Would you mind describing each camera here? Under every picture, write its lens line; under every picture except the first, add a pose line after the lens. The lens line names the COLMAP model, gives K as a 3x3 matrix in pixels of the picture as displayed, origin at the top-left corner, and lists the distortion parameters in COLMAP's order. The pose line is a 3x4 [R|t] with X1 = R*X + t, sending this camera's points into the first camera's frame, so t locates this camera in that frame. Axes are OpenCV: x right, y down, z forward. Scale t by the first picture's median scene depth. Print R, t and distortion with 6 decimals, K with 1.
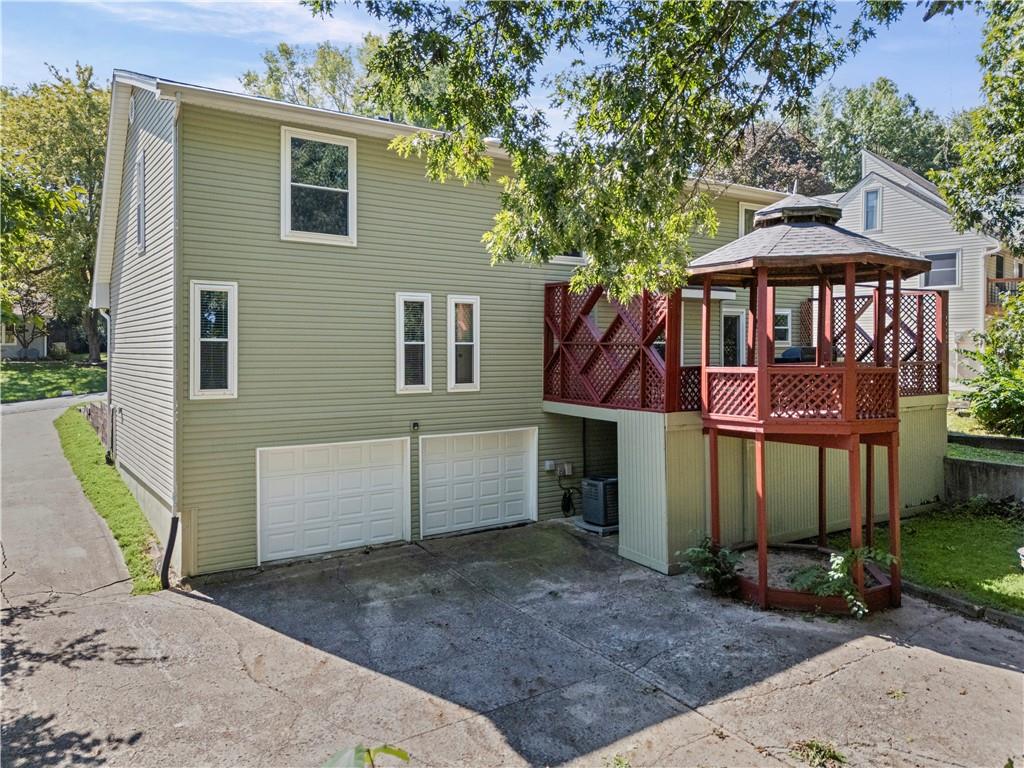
lens RADIAL K [[771.8, 0, 514.8], [0, 771.8, 380.8], [0, 0, 1]] dist [0.052106, -0.038652]
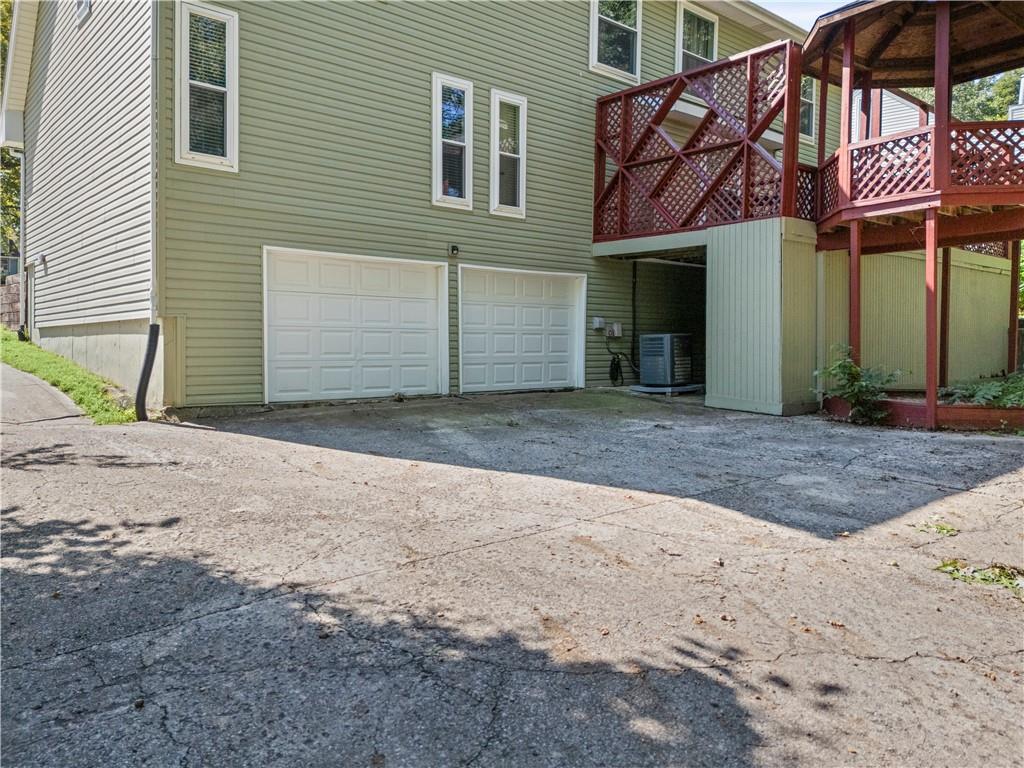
lens RADIAL K [[771.8, 0, 511.6], [0, 771.8, 381.3], [0, 0, 1]] dist [0.052106, -0.038652]
pose [[0.992887, 0.001167, 0.119051, -0.166205], [-0.001085, 0.999999, -0.000753, 0.196214], [-0.119052, 0.000618, 0.992888, 0.208343]]
